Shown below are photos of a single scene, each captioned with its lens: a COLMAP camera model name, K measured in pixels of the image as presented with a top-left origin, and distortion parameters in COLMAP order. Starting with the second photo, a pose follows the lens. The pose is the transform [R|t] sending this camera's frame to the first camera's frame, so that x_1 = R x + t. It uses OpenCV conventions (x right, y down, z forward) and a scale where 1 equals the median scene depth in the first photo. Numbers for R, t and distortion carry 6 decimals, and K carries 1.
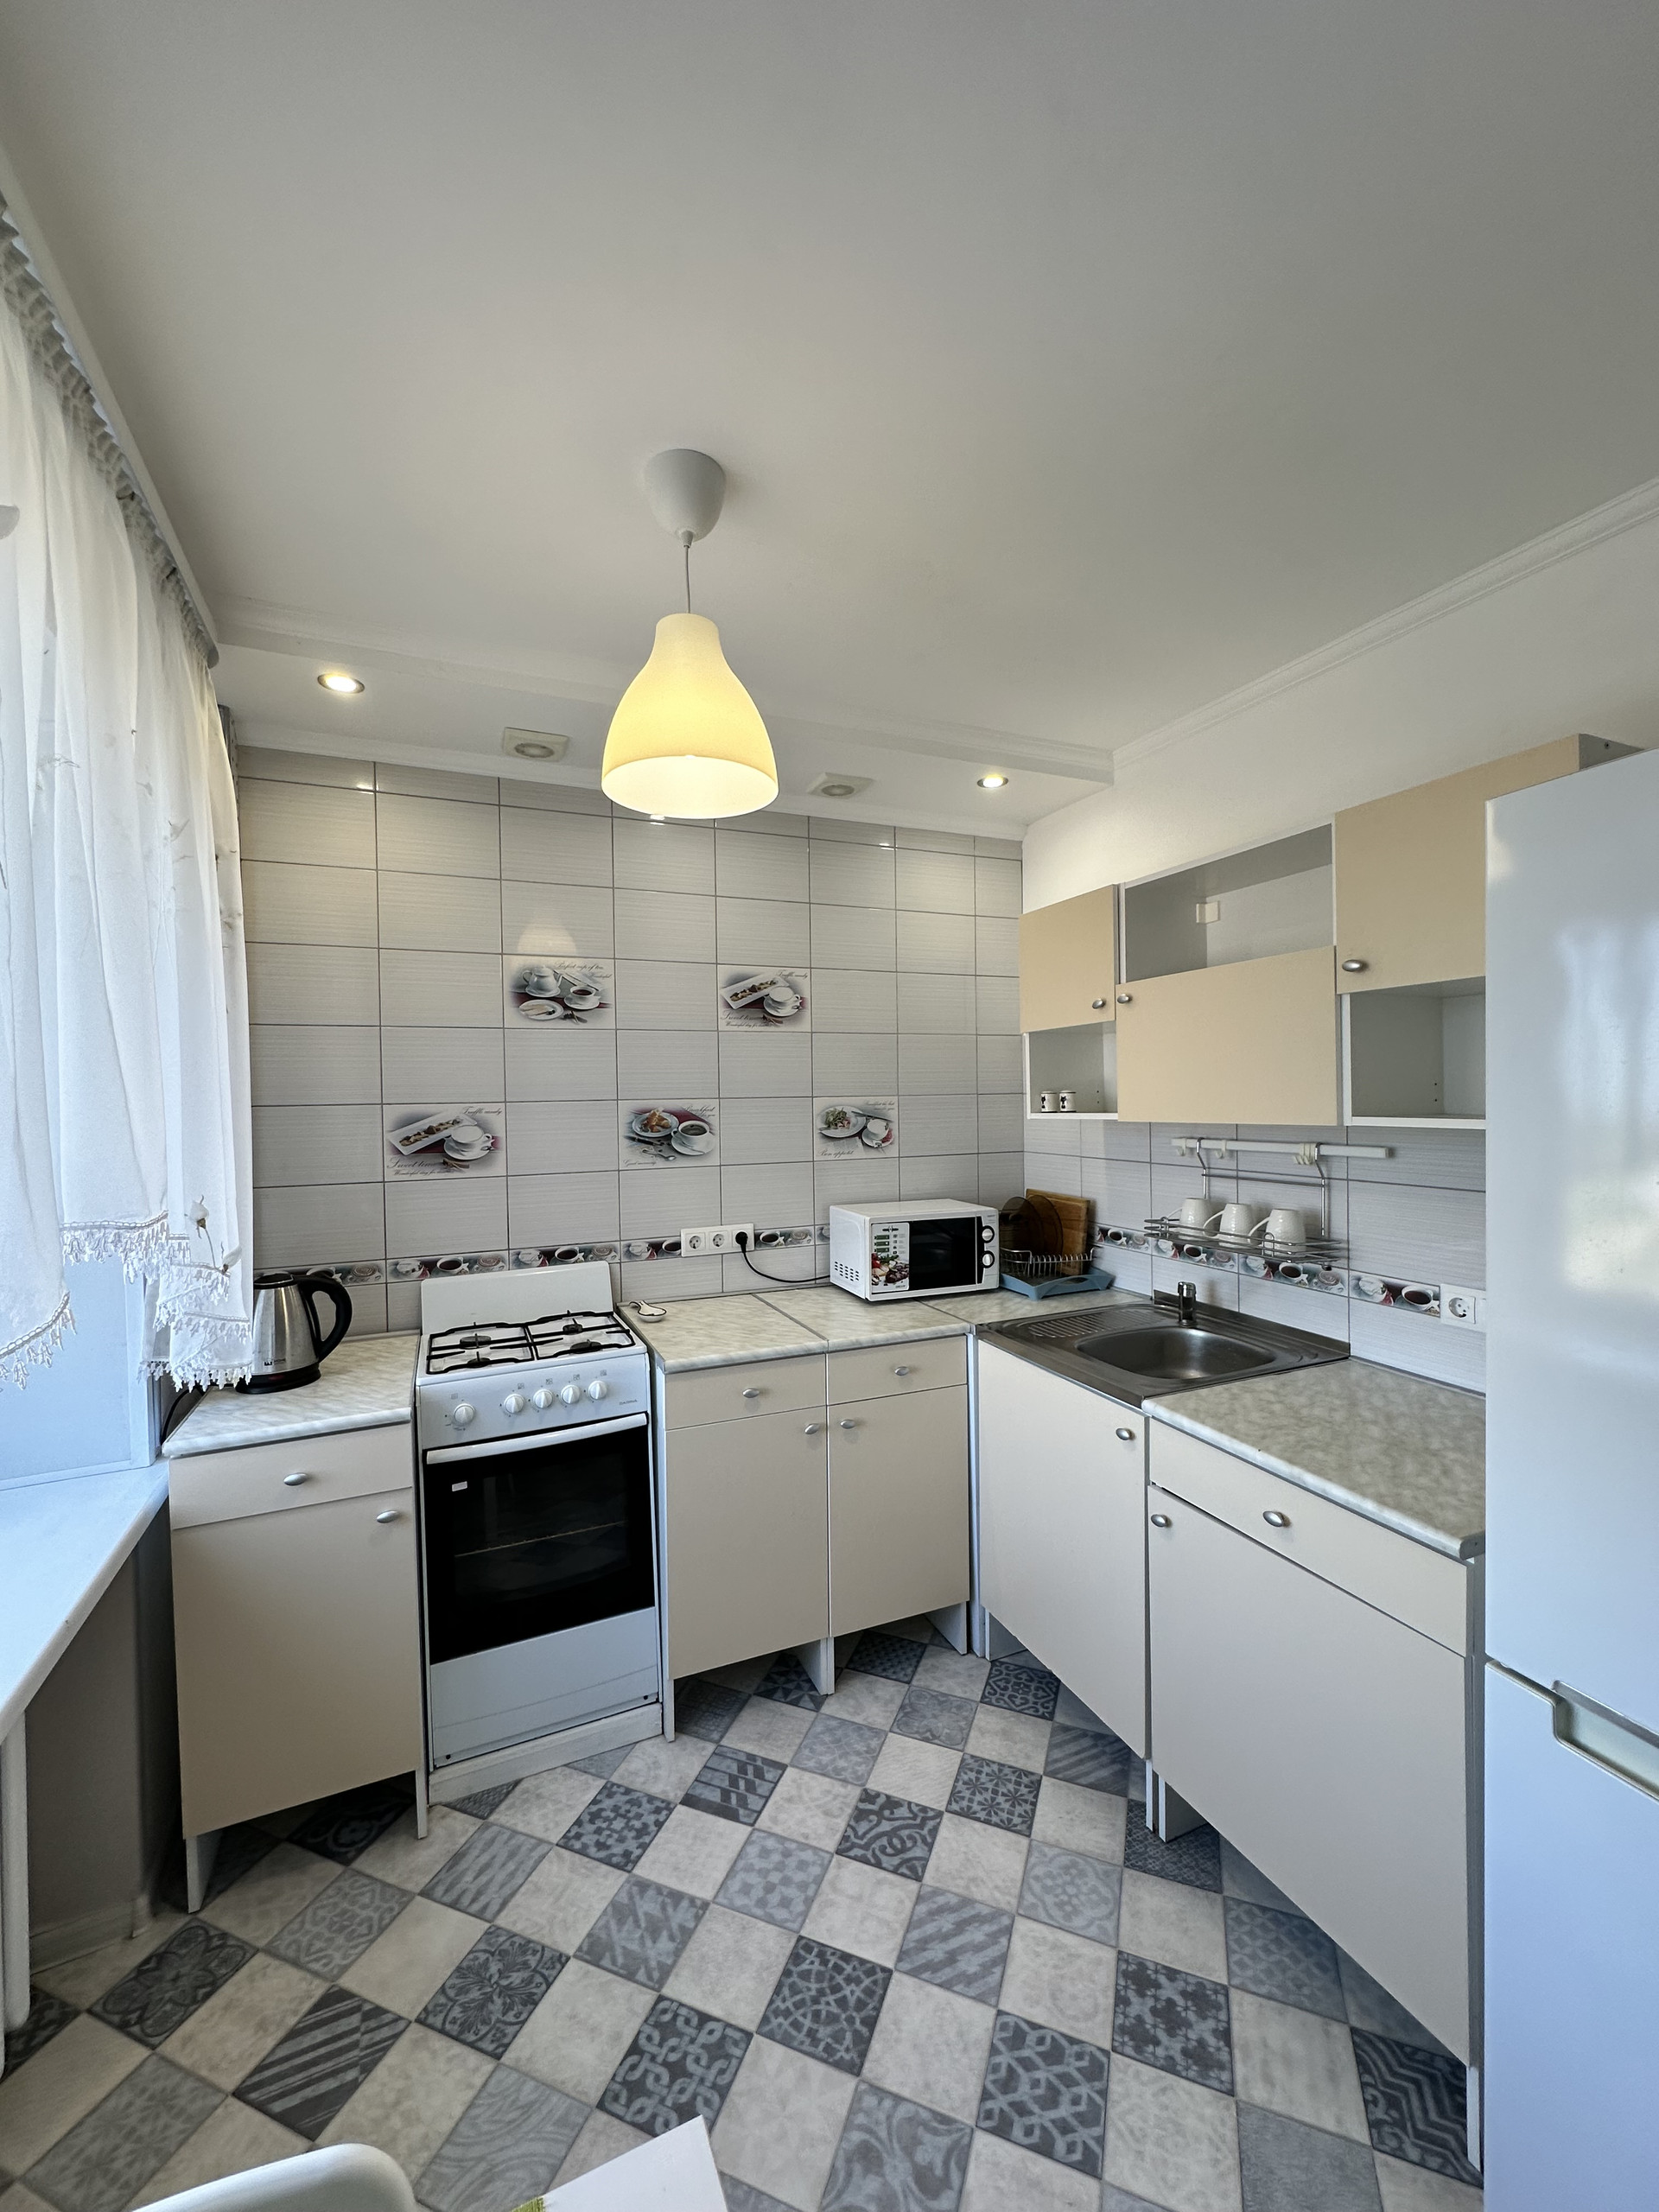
lens RADIAL K [[883.3, 0, 828.8], [0, 883.3, 1109.6], [0, 0, 1]] dist [-0.003366, 0.000466]
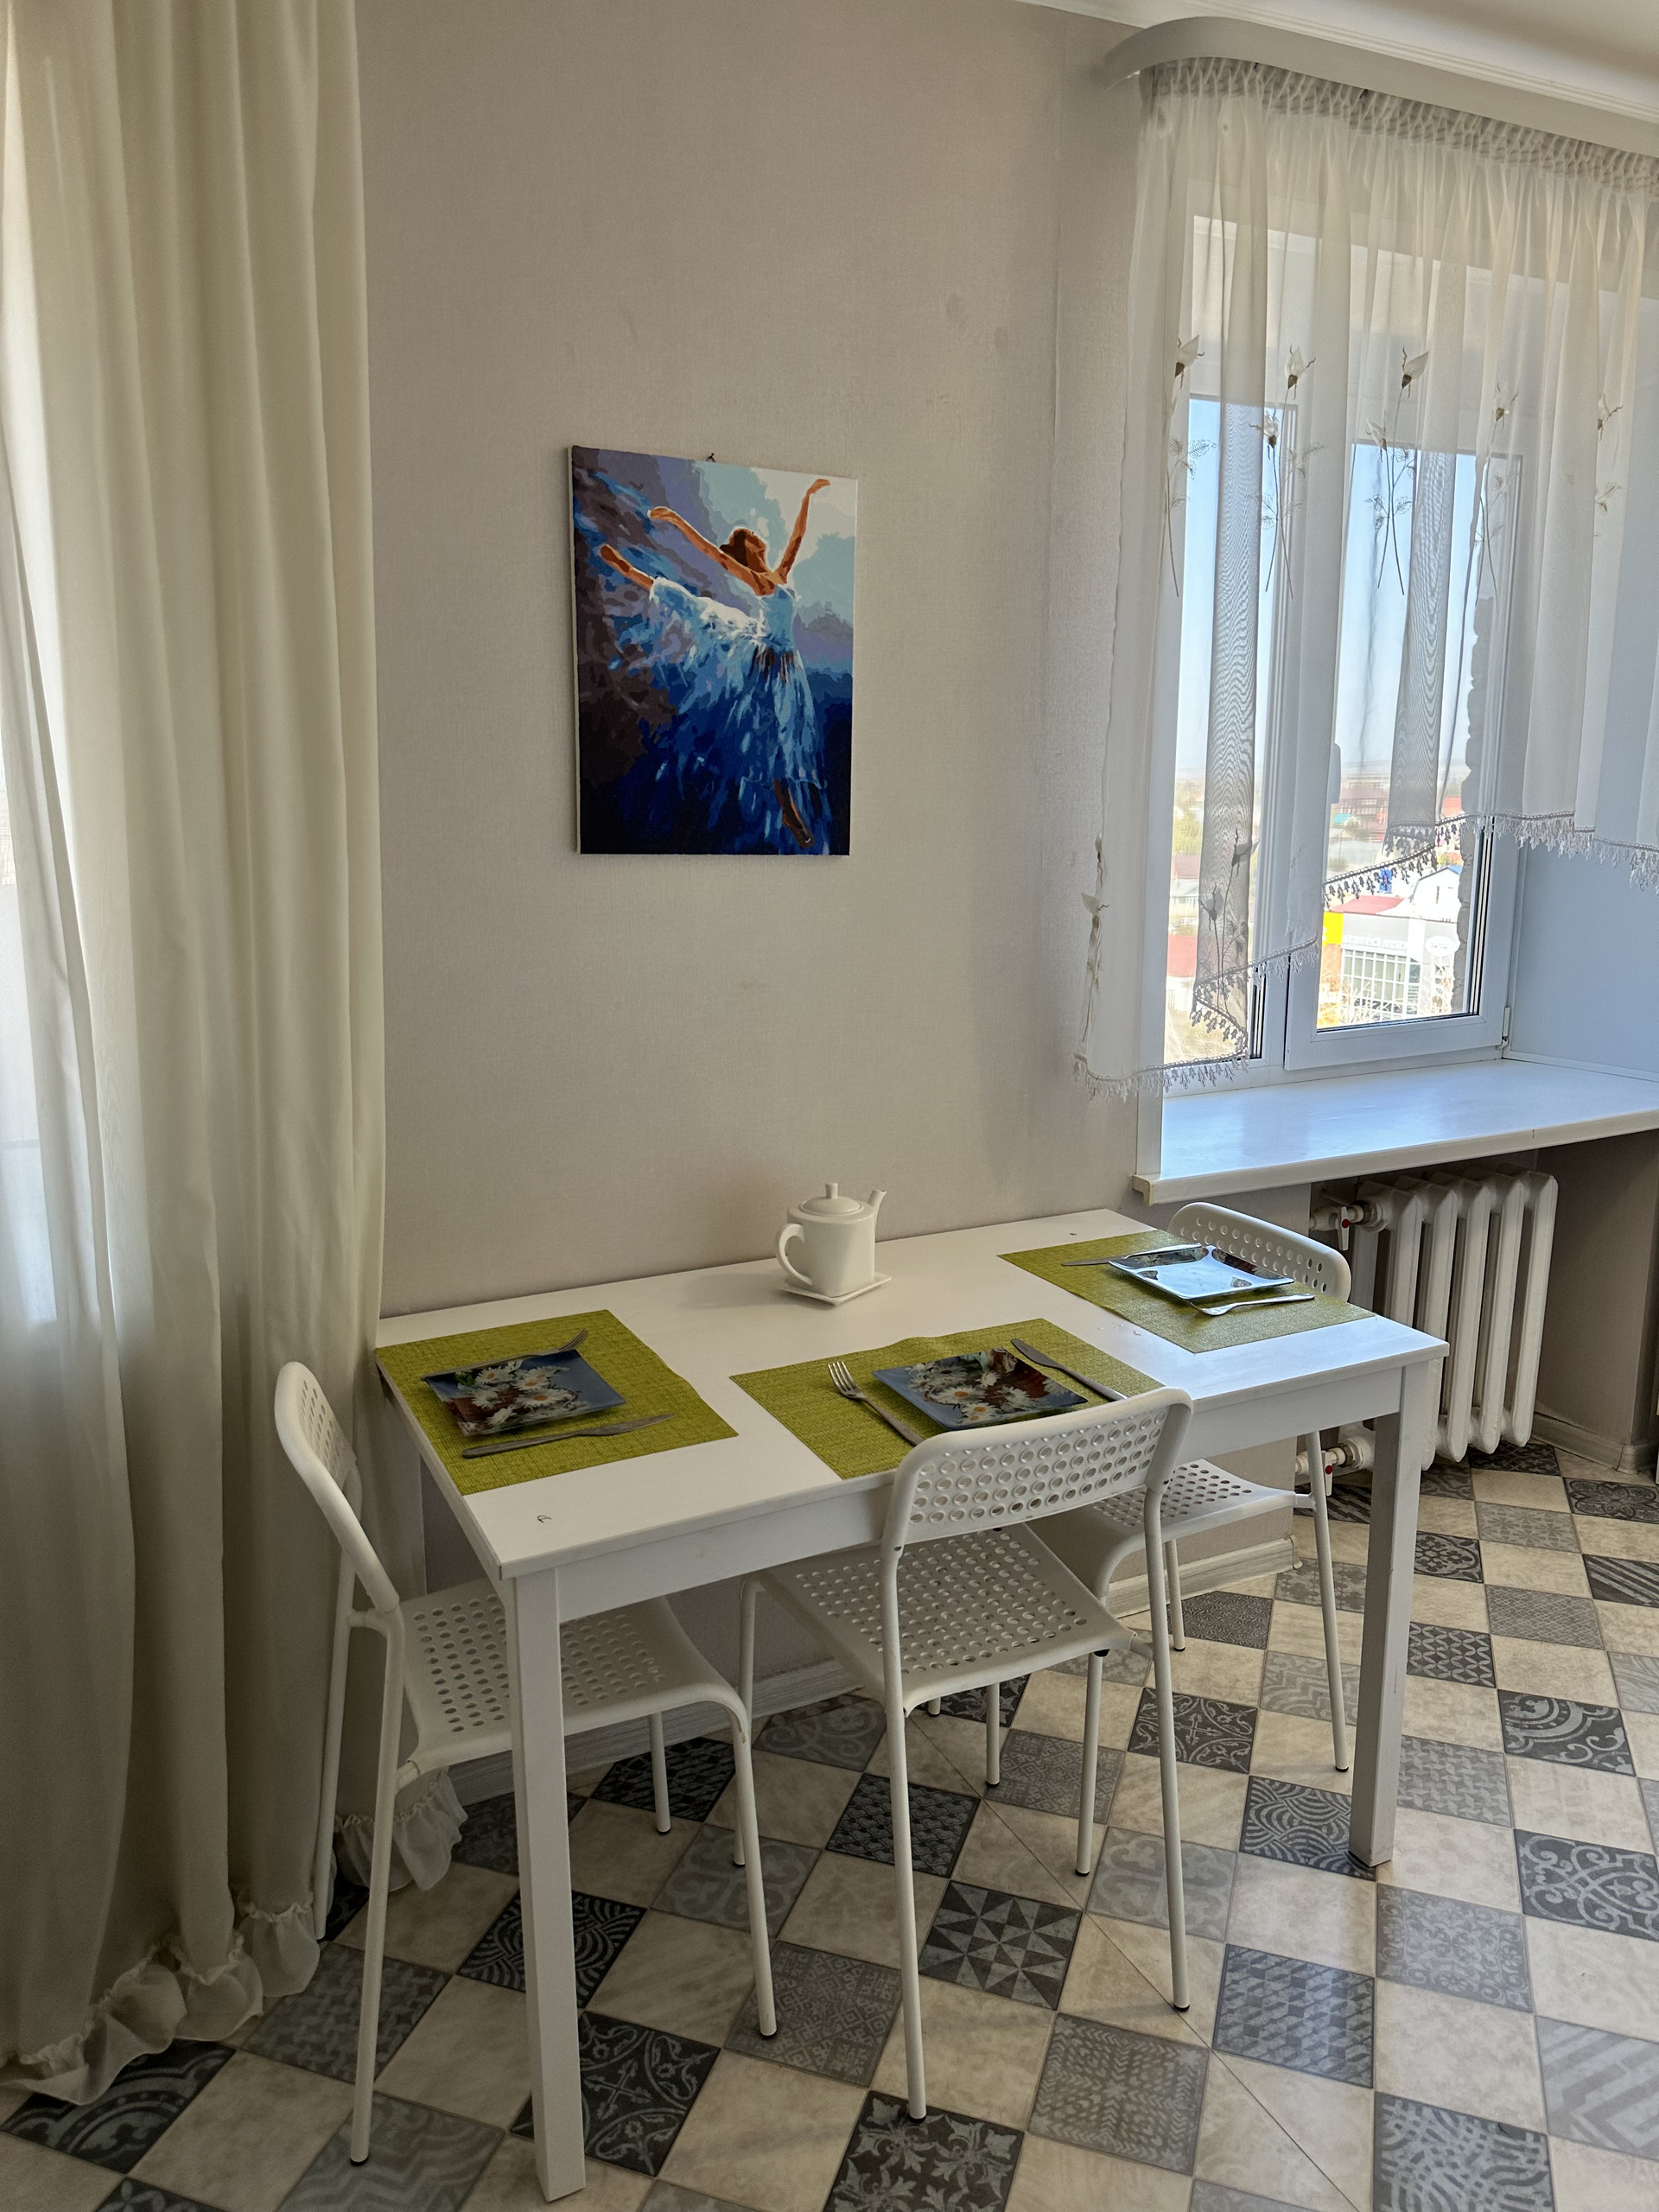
lens RADIAL K [[1562.5, 0, 822.8], [0, 1562.5, 1108.8], [0, 0, 1]] dist [0.047183, -0.056121]
pose [[0.035444, 0.223380, -0.974087, 0.798275], [-0.011557, 0.974726, 0.223106, 0.019184], [0.999305, 0.003350, 0.037130, -0.090600]]
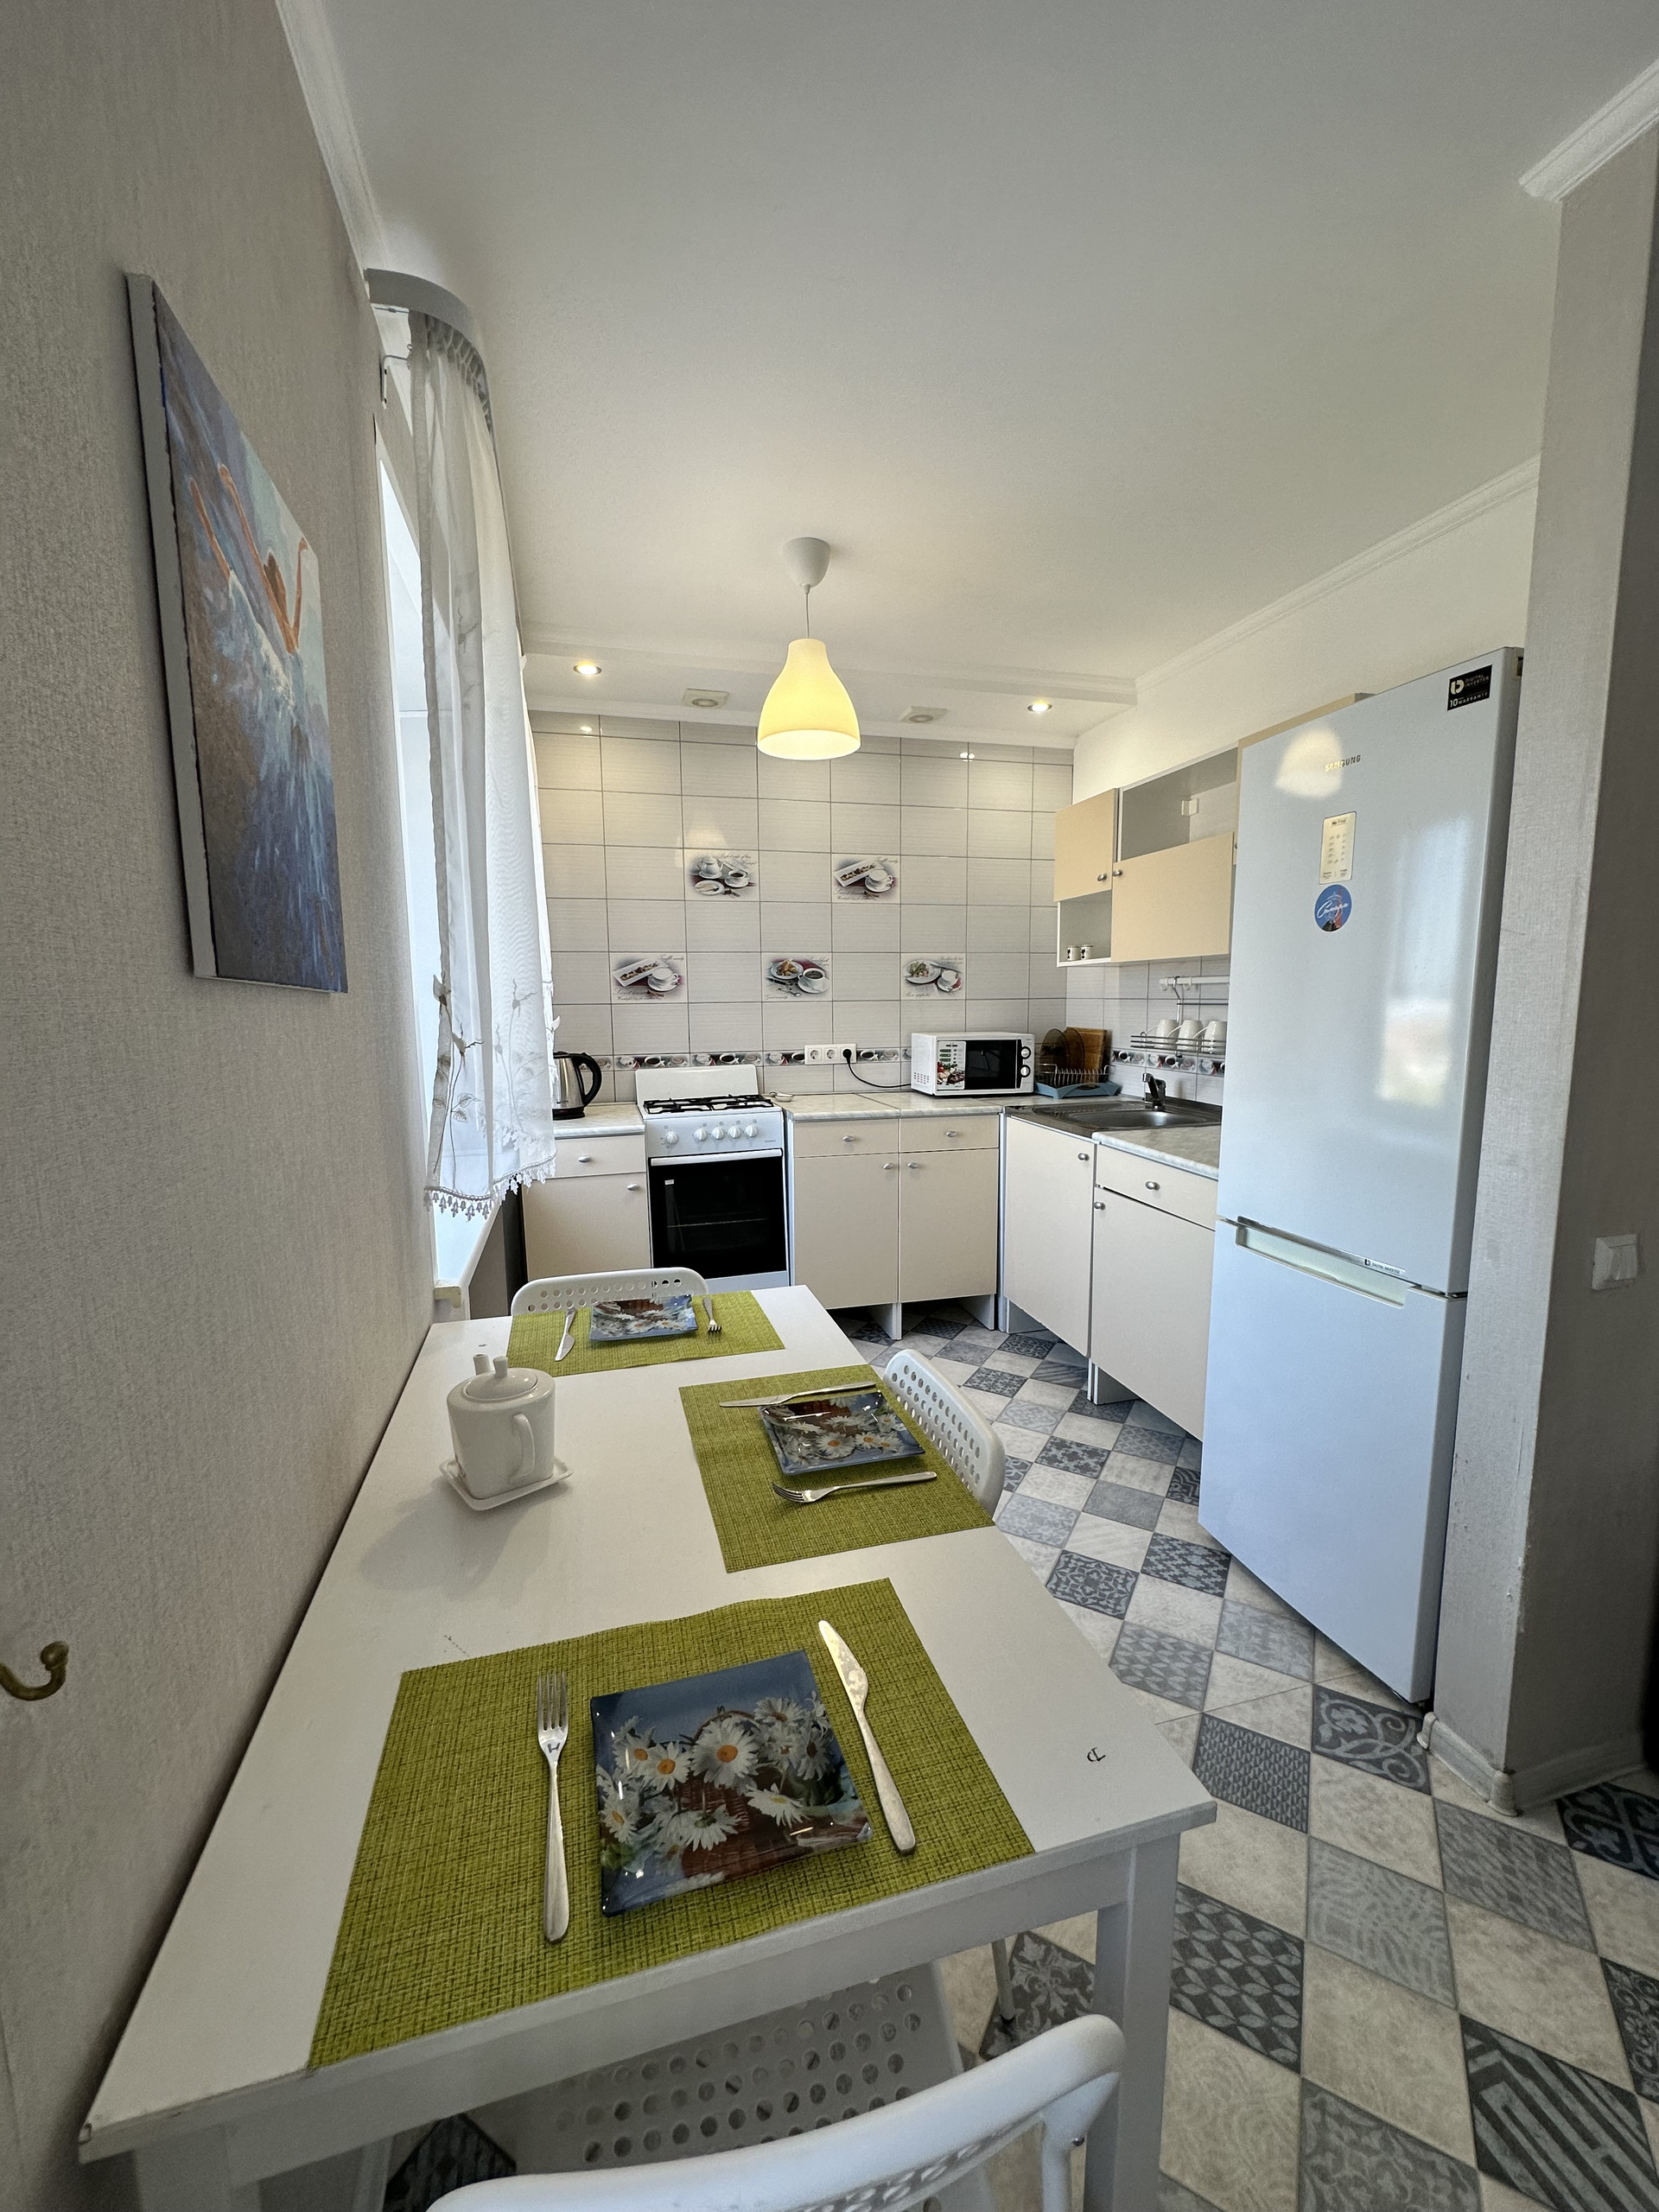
lens RADIAL K [[883.3, 0, 829.5], [0, 883.3, 1109.8], [0, 0, 1]] dist [-0.003366, 0.000466]
pose [[0.989528, 0.023311, -0.142444, 0.093040], [-0.006877, 0.993365, 0.114795, 0.091269], [0.144175, -0.112613, 0.983123, -0.487530]]
